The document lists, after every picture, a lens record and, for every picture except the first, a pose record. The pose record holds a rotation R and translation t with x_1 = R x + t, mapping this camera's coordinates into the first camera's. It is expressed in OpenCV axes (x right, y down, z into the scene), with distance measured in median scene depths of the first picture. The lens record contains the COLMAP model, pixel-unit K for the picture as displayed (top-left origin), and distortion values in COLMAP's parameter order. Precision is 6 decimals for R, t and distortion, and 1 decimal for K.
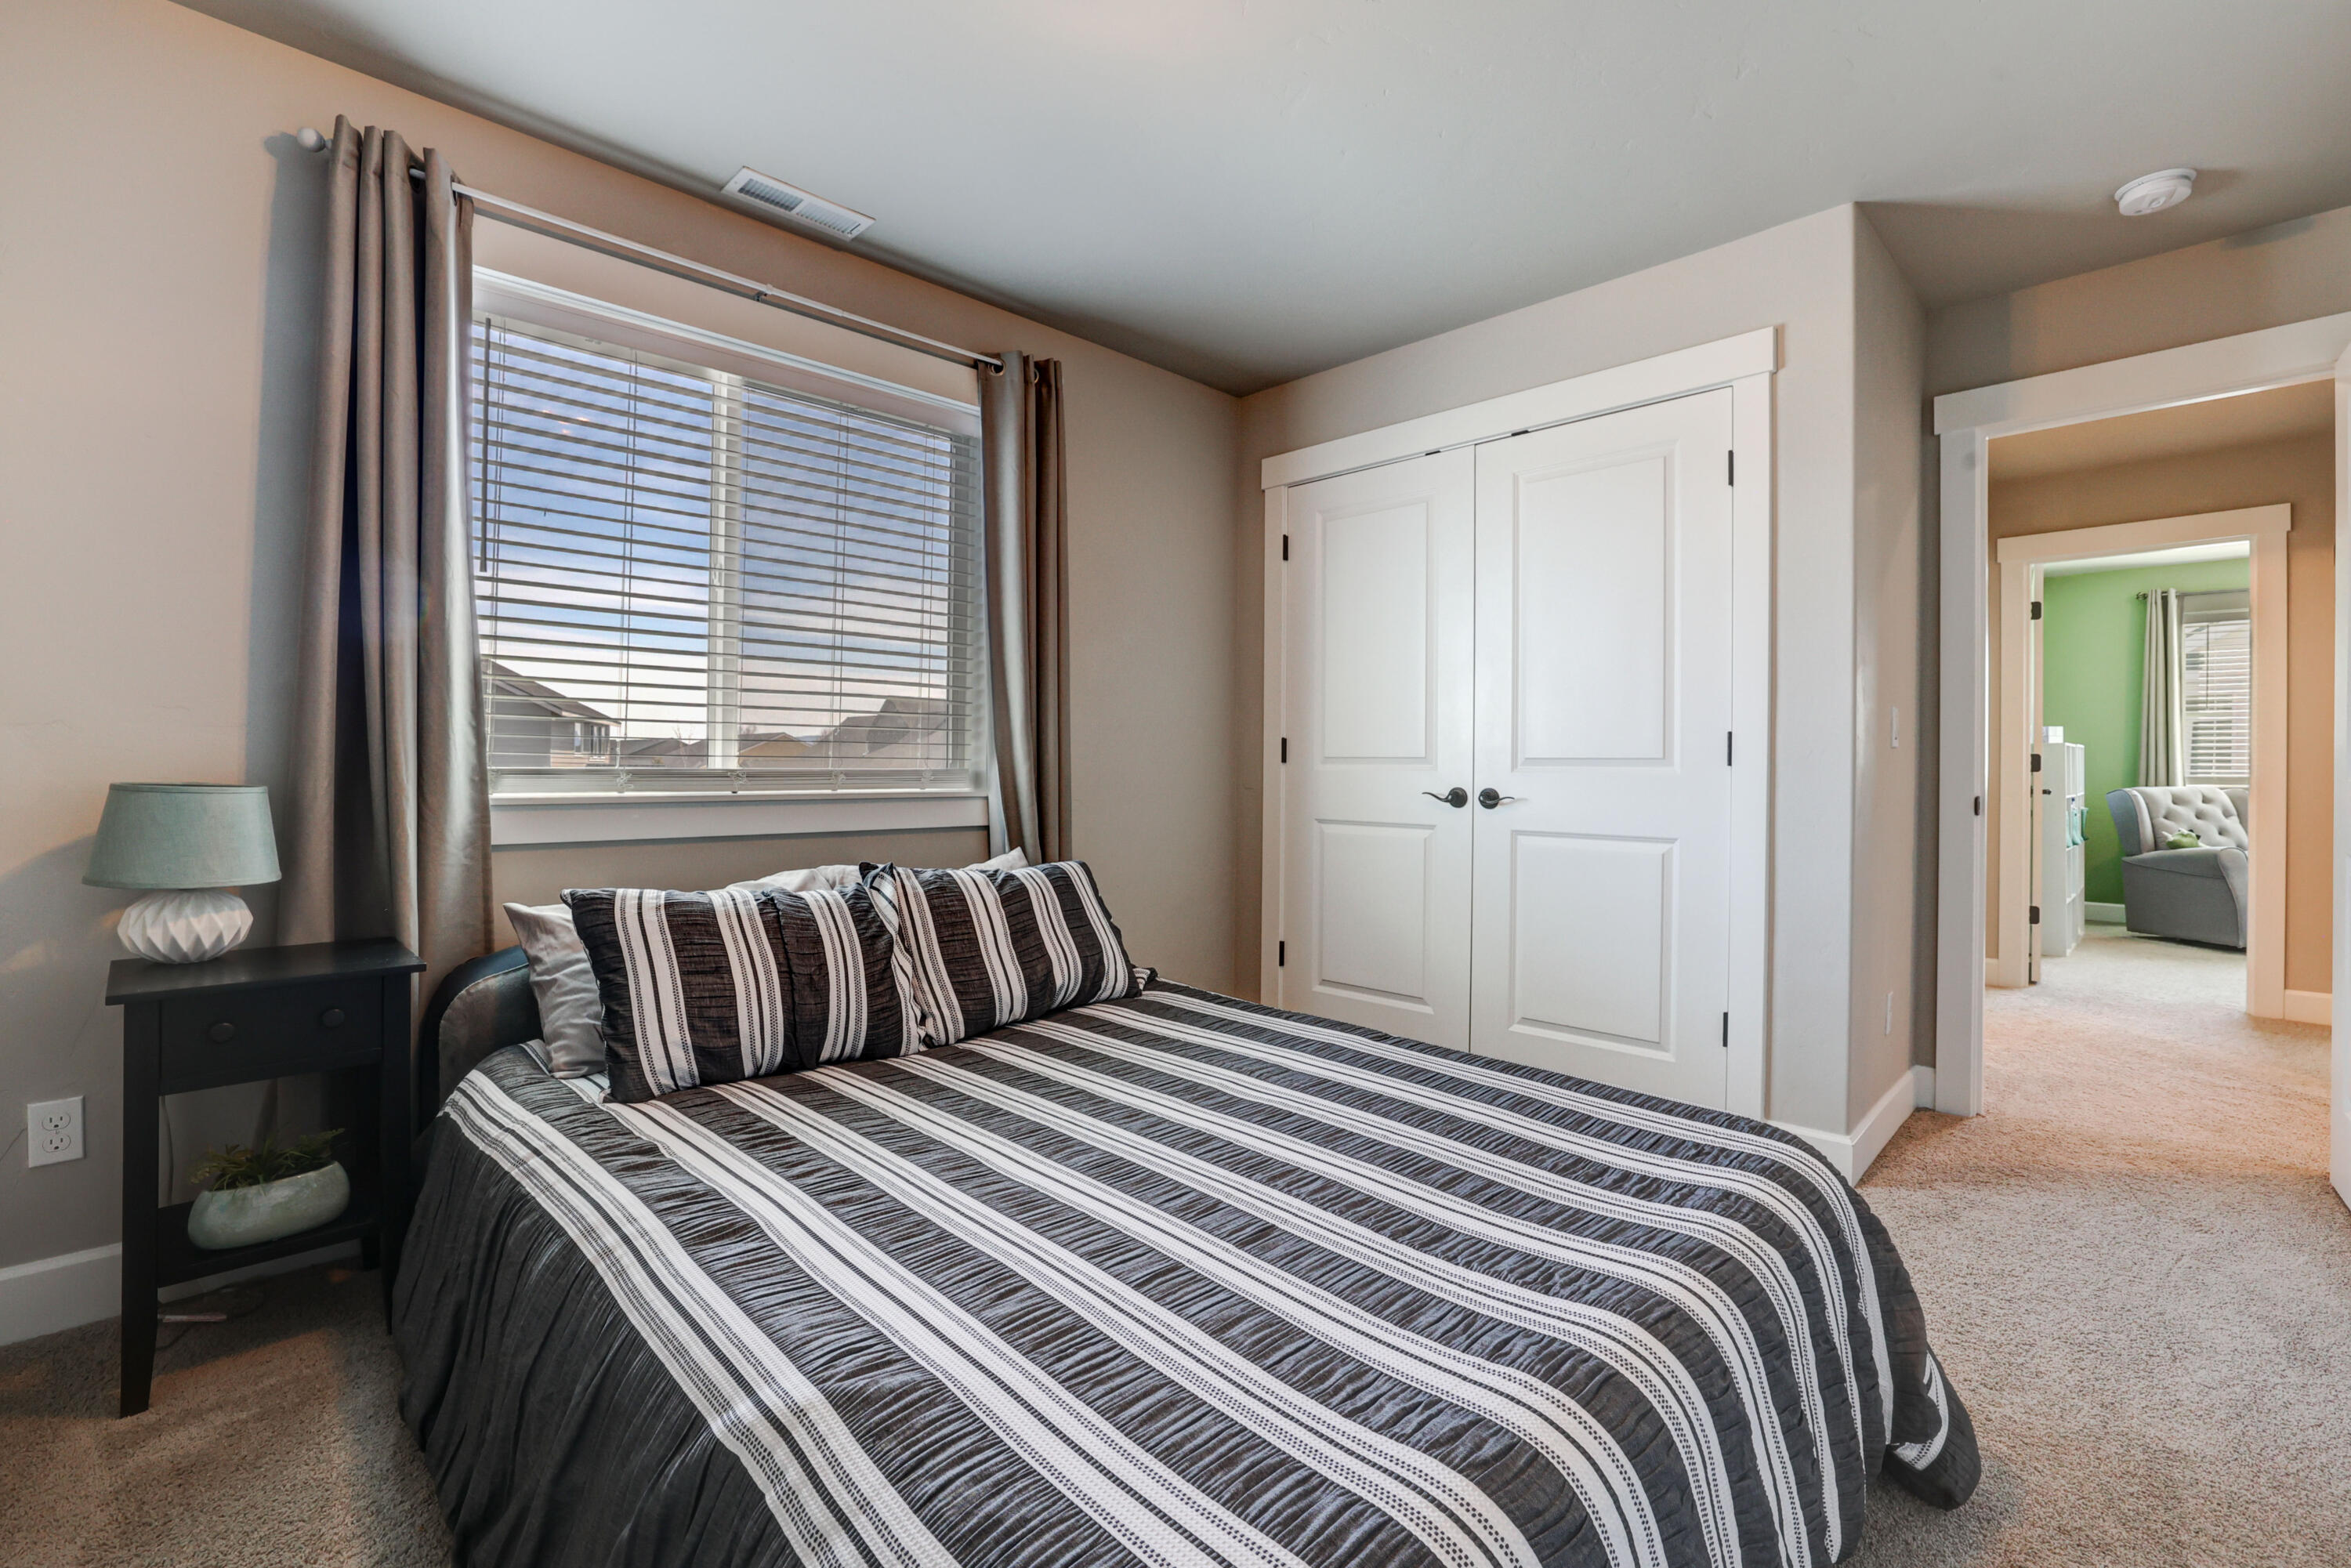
lens RADIAL K [[1021.0, 0, 1175.9], [0, 1021.0, 795.5], [0, 0, 1]] dist [-0.046997, 0.017521]
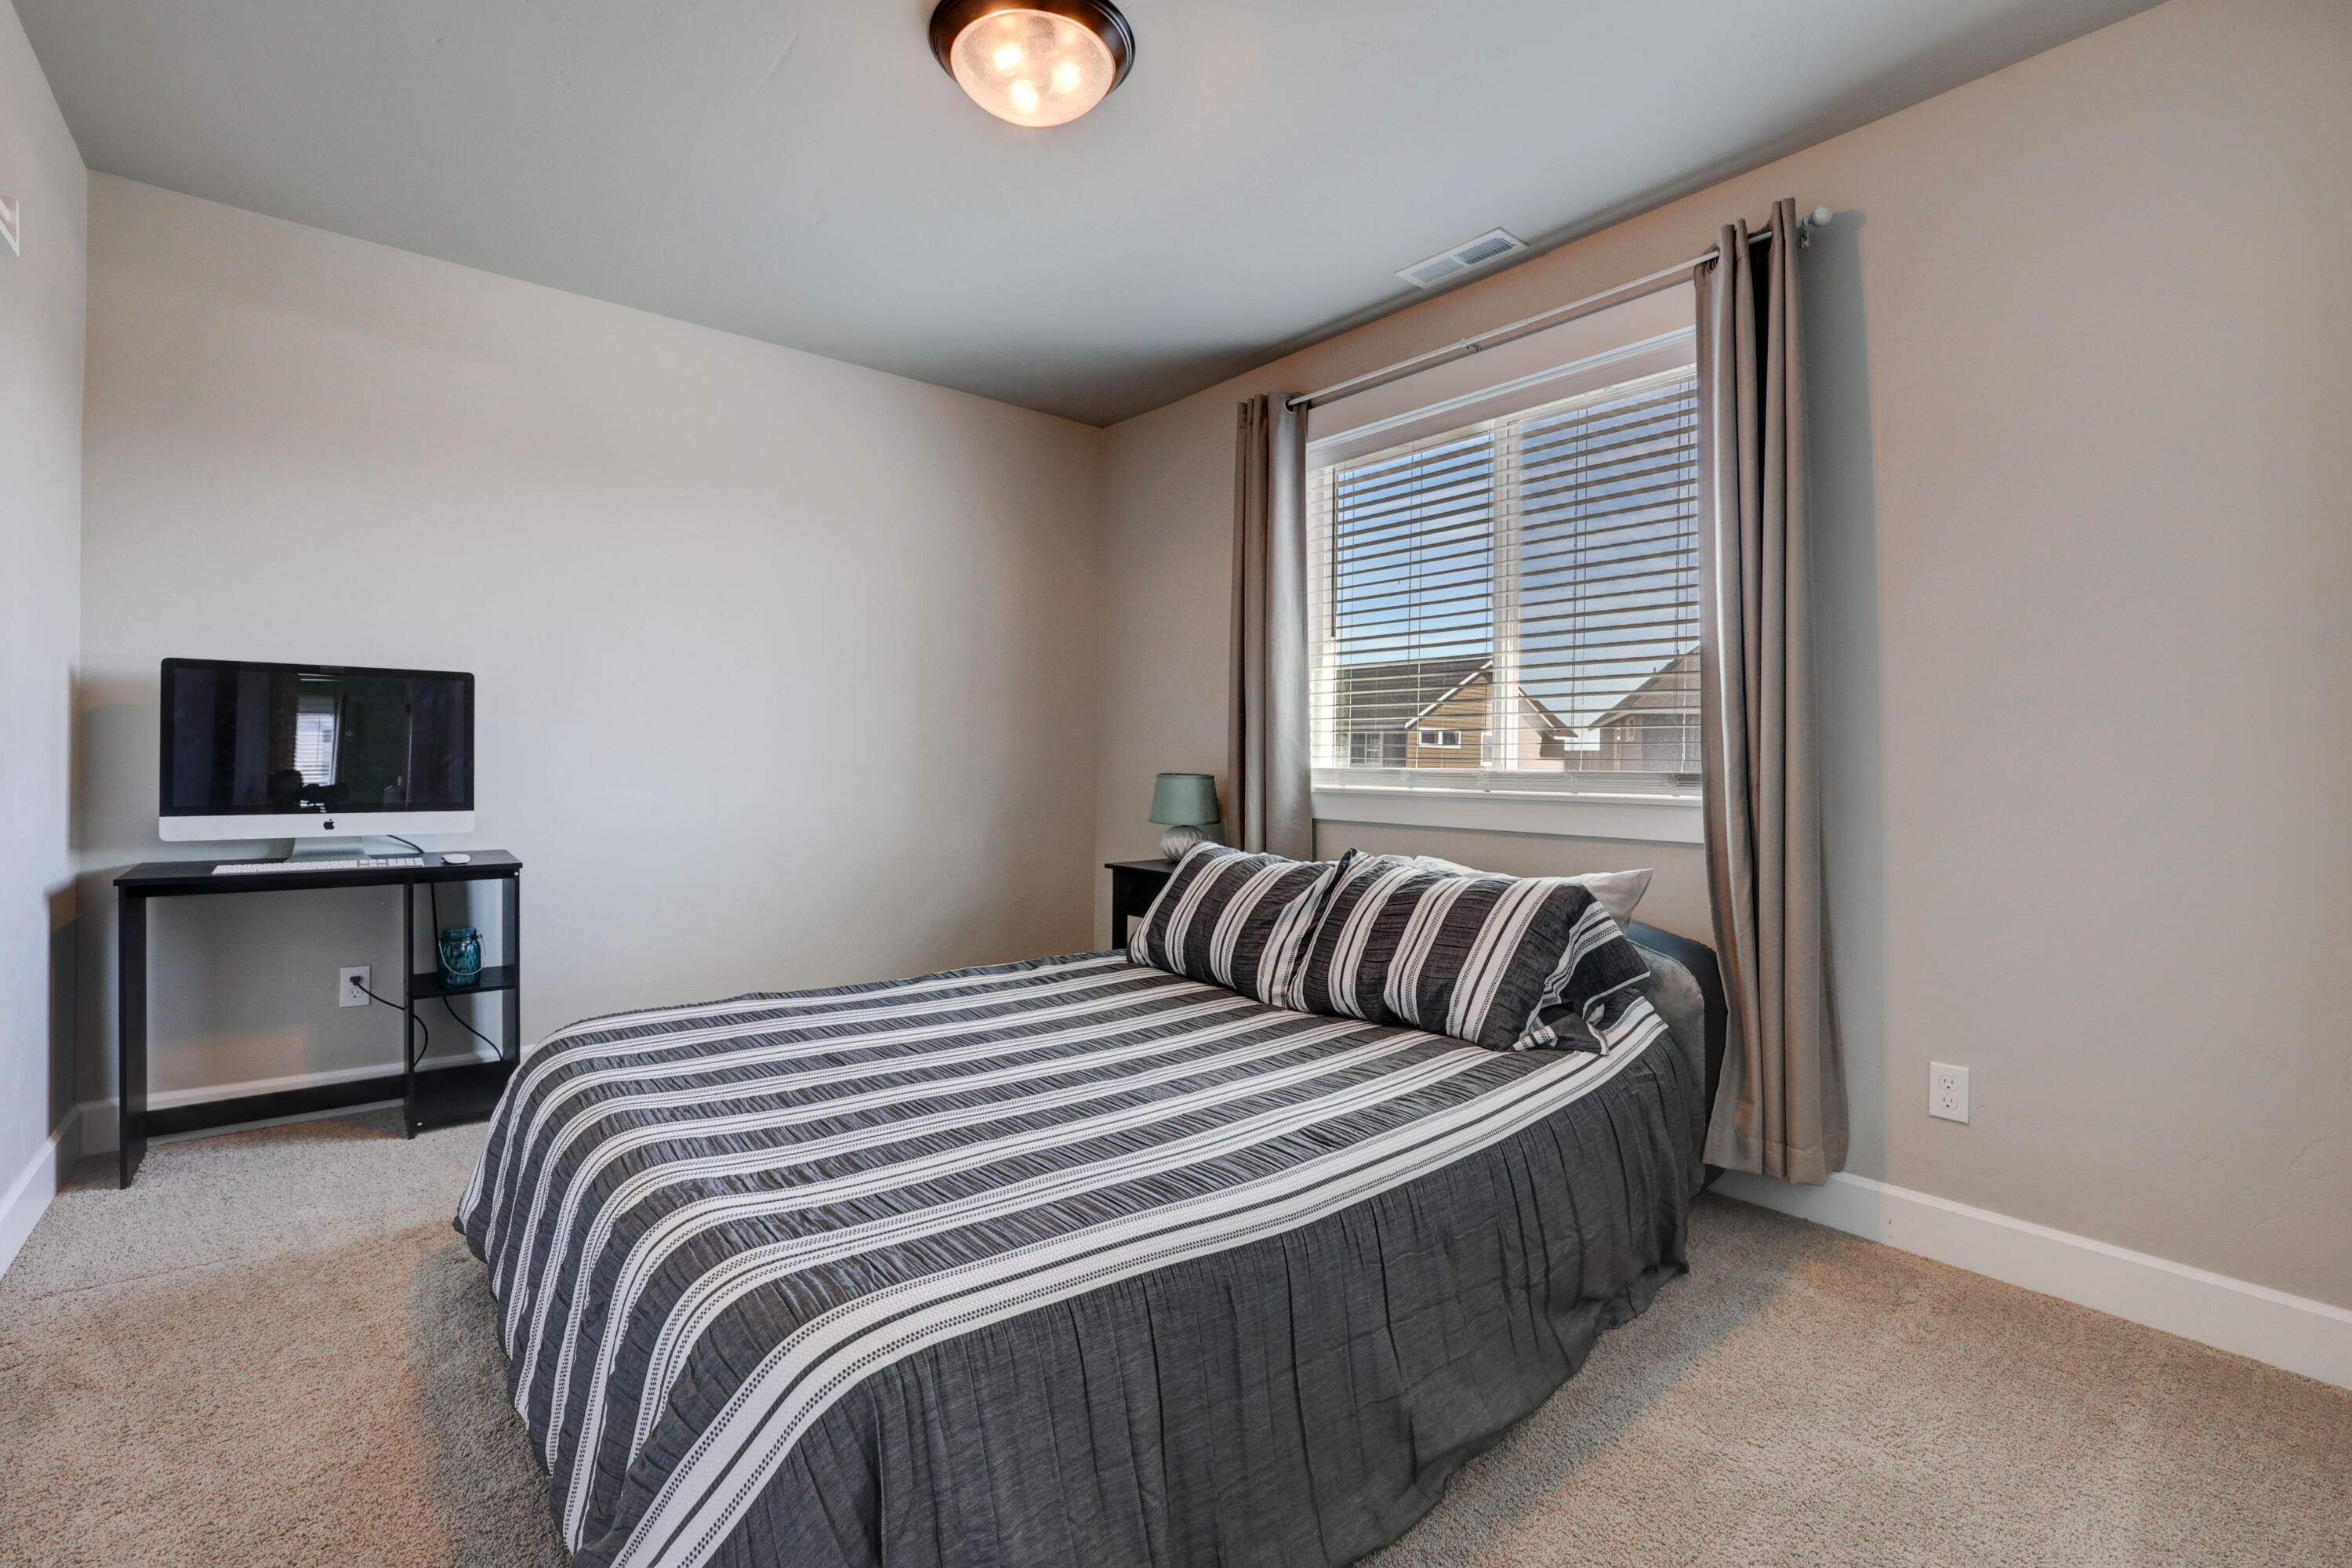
lens RADIAL K [[1037.6, 0, 1165.6], [0, 1037.6, 763.3], [0, 0, 1]] dist [-0.044639, 0.018494]
pose [[-0.095845, -0.008705, -0.995358, 1.012885], [-0.034490, 0.999390, -0.005419, -0.019123], [0.994799, 0.033810, -0.096086, 1.032413]]
